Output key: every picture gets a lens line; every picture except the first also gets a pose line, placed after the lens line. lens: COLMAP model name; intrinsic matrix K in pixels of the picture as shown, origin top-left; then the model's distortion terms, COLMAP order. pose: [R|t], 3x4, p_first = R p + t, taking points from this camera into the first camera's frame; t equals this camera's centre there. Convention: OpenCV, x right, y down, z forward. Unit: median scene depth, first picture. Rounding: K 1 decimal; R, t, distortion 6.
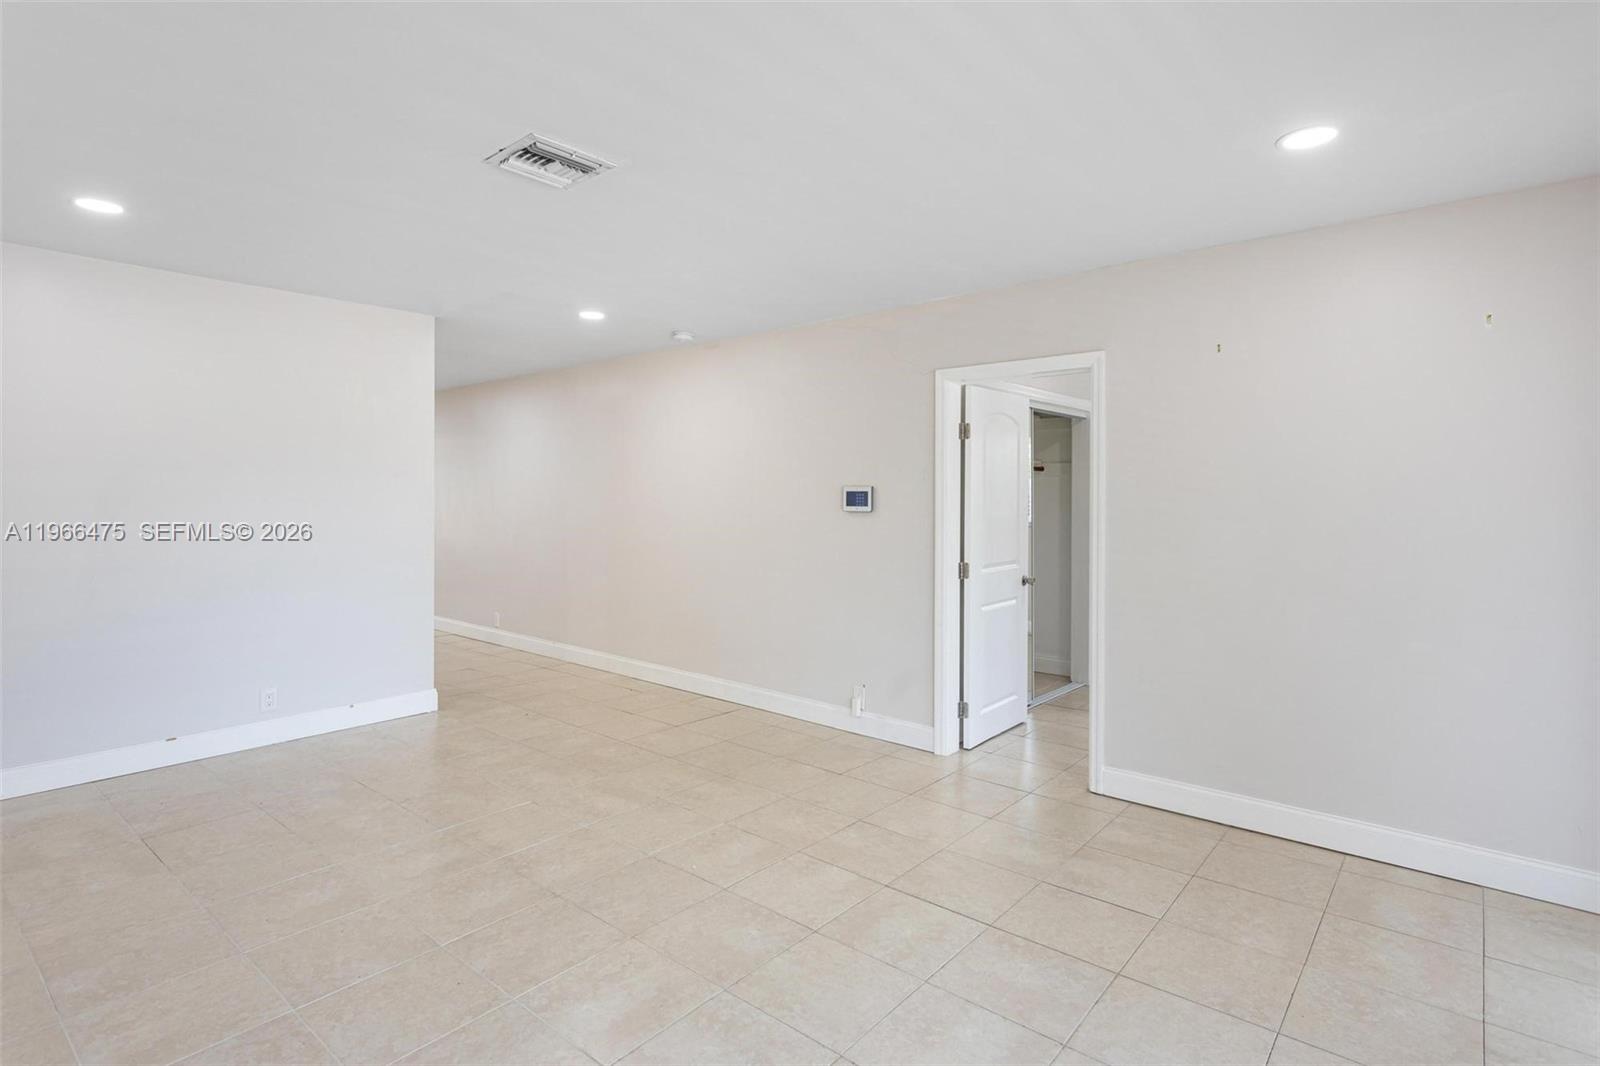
lens RADIAL K [[805.4, 0, 812.6], [0, 805.4, 505.3], [0, 0, 1]] dist [0.001800, -0.000011]
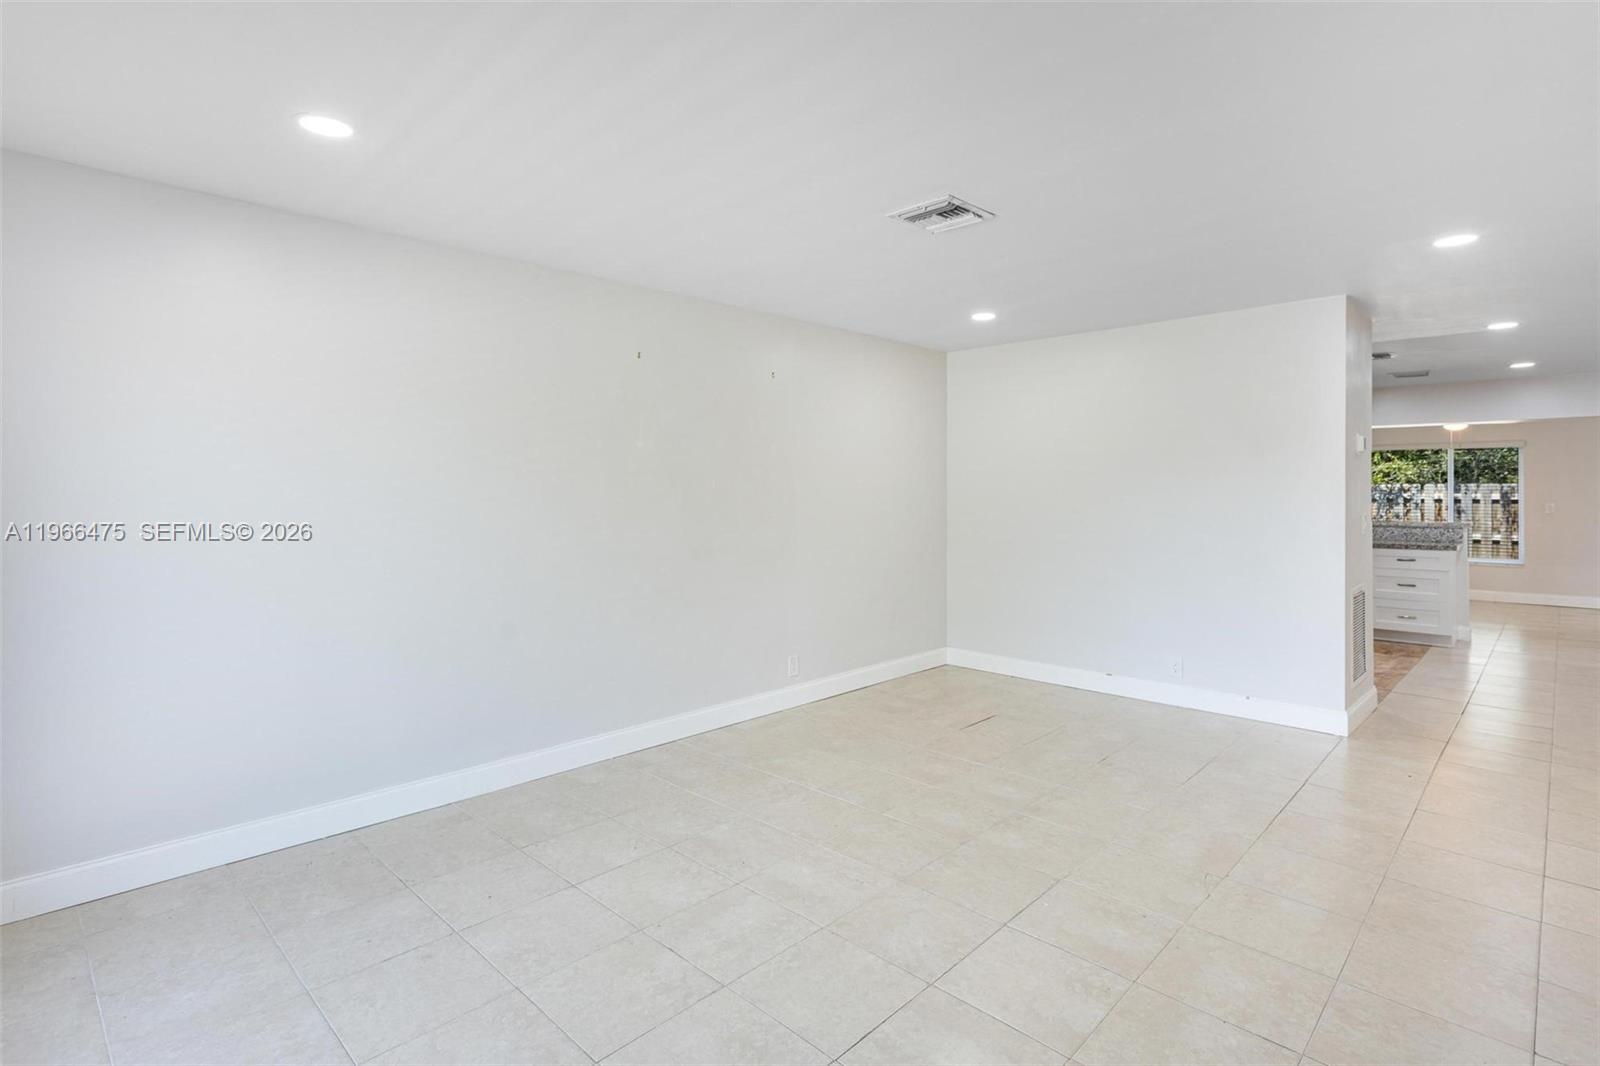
lens RADIAL K [[784.7, 0, 800.7], [0, 784.7, 499.1], [0, 0, 1]] dist [0.001037, 0.000902]
pose [[-0.079775, 0.004793, -0.996801, 0.602203], [-0.012494, 0.999905, 0.005808, -0.005899], [0.996735, 0.012917, -0.079707, 0.634364]]
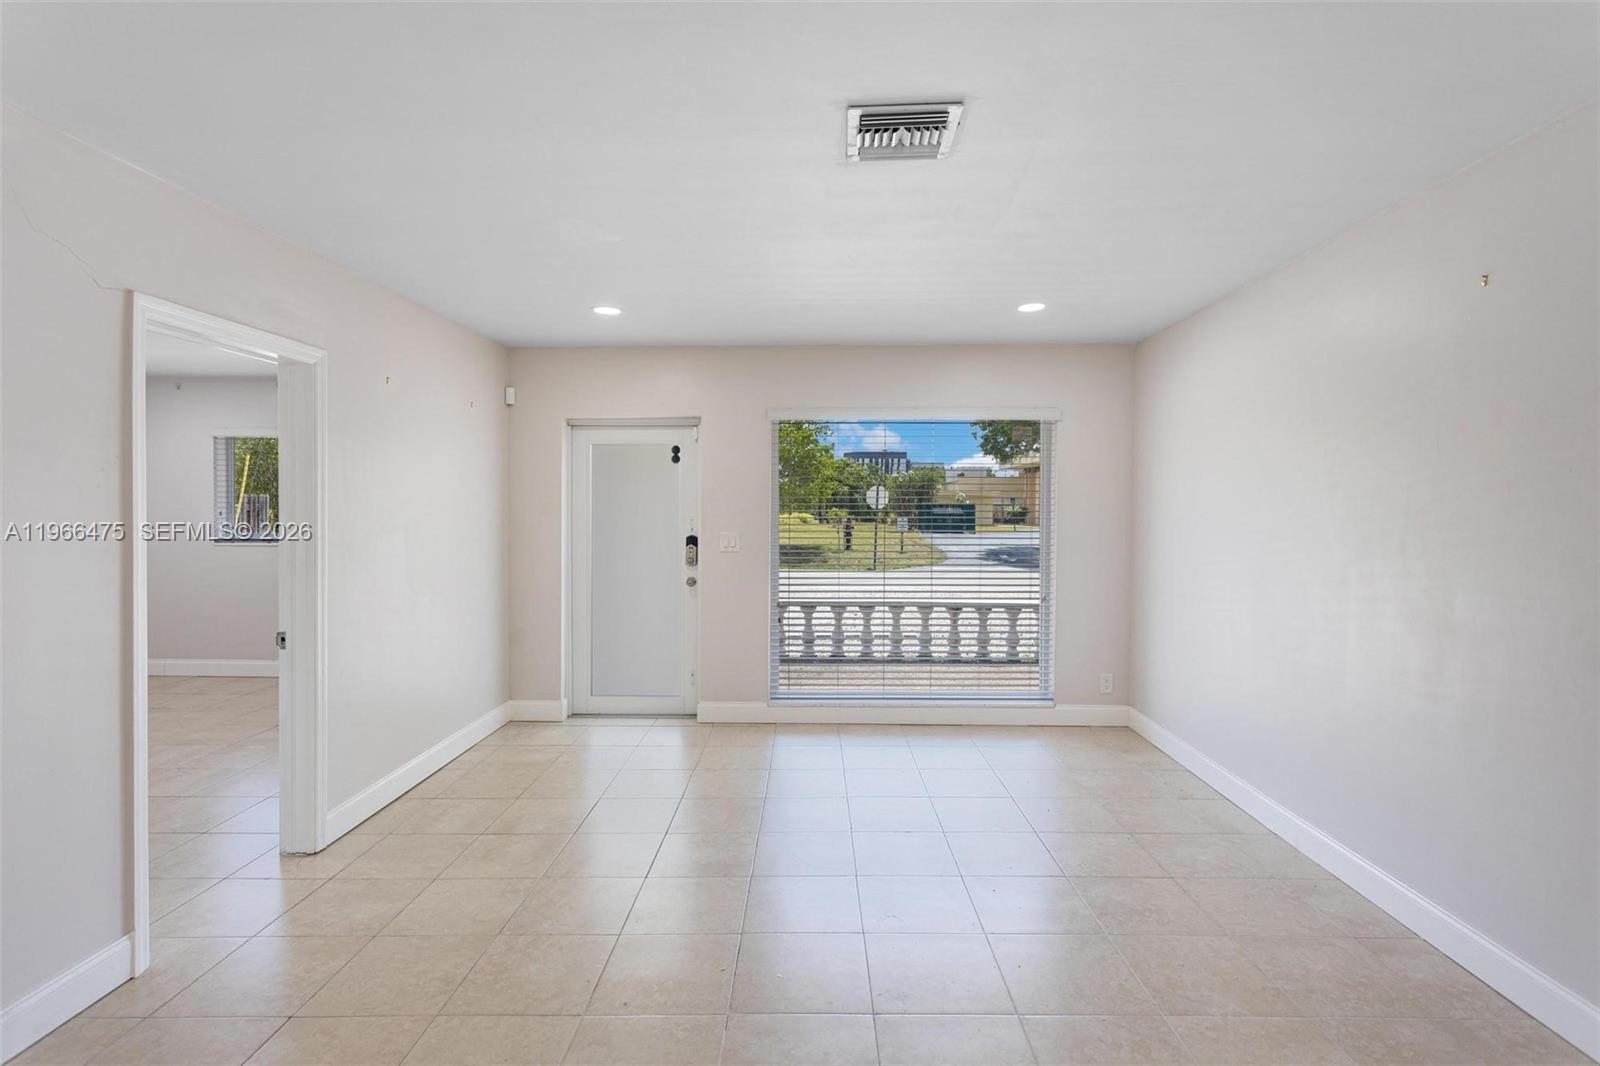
lens RADIAL K [[776.7, 0, 799.3], [0, 776.7, 518.9], [0, 0, 1]] dist [0.025611, 0.000395]
pose [[-0.619800, -0.019041, 0.784529, -0.657764], [-0.000049, 0.999707, 0.024225, -0.025527], [-0.784760, 0.014977, -0.619619, 1.150014]]
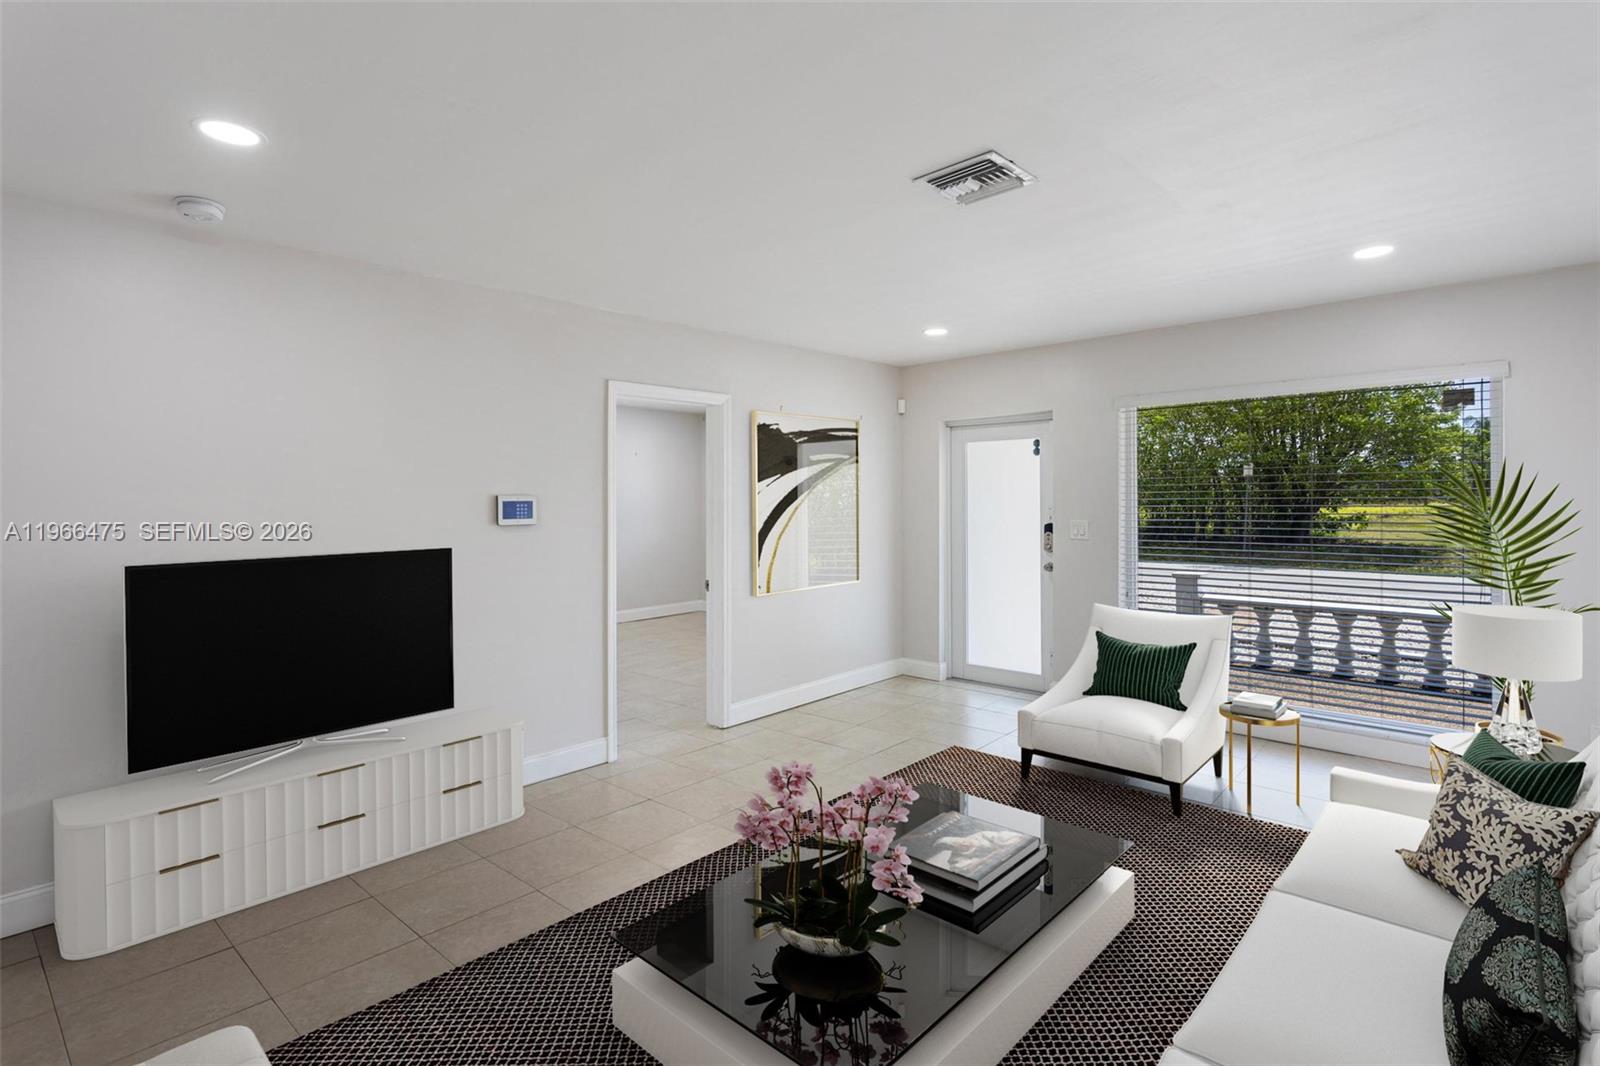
lens RADIAL K [[784.7, 0, 800.7], [0, 784.7, 499.1], [0, 0, 1]] dist [0.001037, 0.000902]
pose [[0.046610, -0.009375, 0.998869, -0.950699], [0.015180, 0.999847, 0.008676, -0.027941], [-0.998798, 0.014758, 0.046745, 0.836402]]
